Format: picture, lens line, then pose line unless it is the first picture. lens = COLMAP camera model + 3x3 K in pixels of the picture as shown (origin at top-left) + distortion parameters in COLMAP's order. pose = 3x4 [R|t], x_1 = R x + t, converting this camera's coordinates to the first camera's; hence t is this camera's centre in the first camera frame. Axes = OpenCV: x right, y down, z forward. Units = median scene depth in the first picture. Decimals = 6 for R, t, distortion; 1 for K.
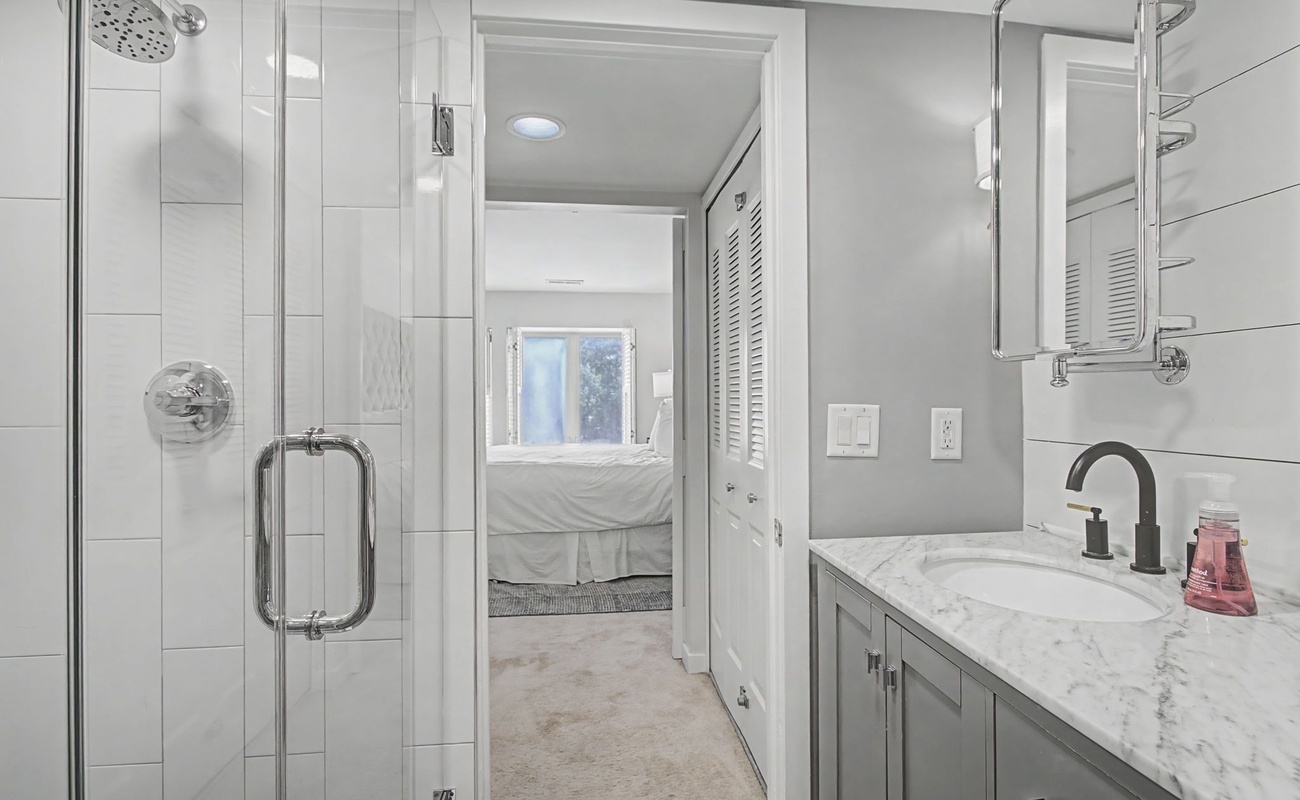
lens RADIAL K [[647.6, 0, 650.0], [0, 647.6, 400.0], [0, 0, 1]] dist [0.000244, 0.000020]
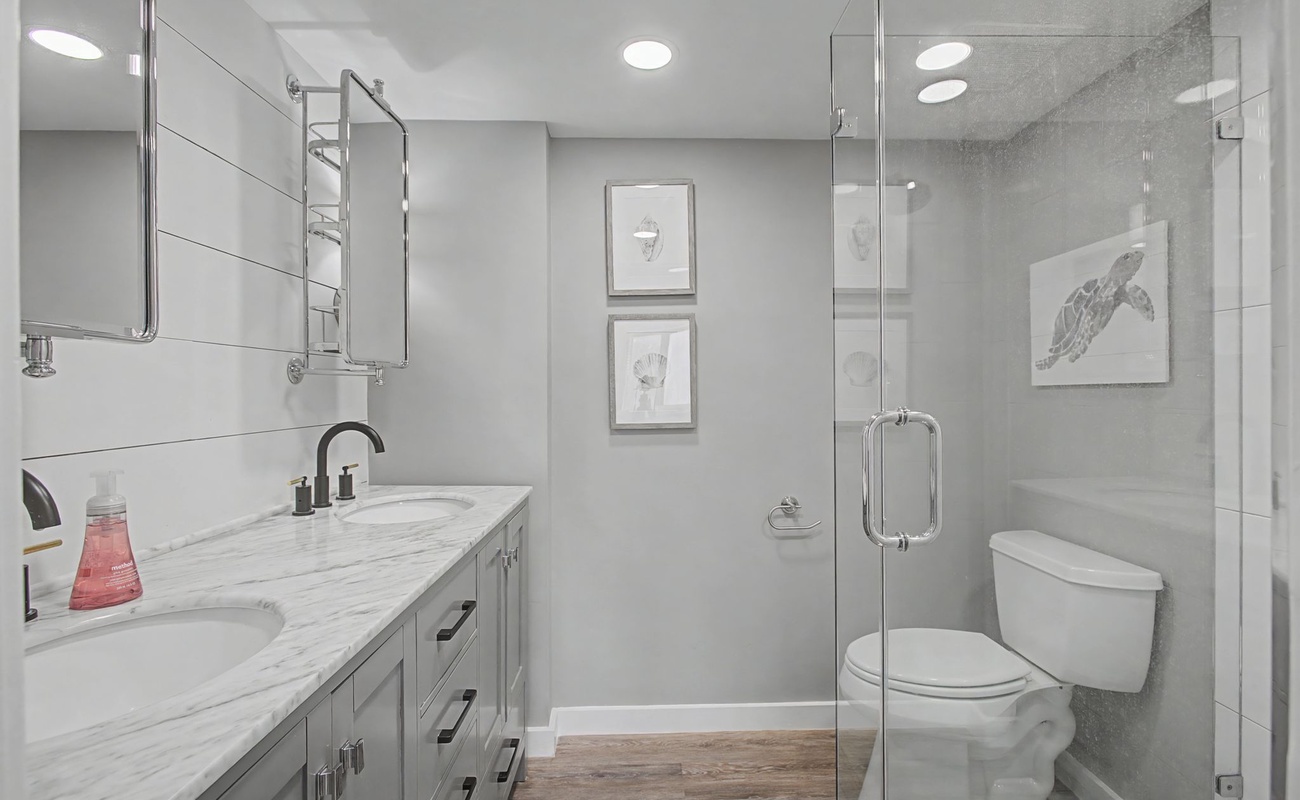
lens RADIAL K [[647.6, 0, 650.0], [0, 647.6, 400.0], [0, 0, 1]] dist [0.000244, 0.000020]
pose [[-0.996799, -0.000257, 0.079946, -0.073112], [0.001026, 0.999871, 0.016015, -0.018060], [-0.079940, 0.016045, -0.996671, 2.029155]]
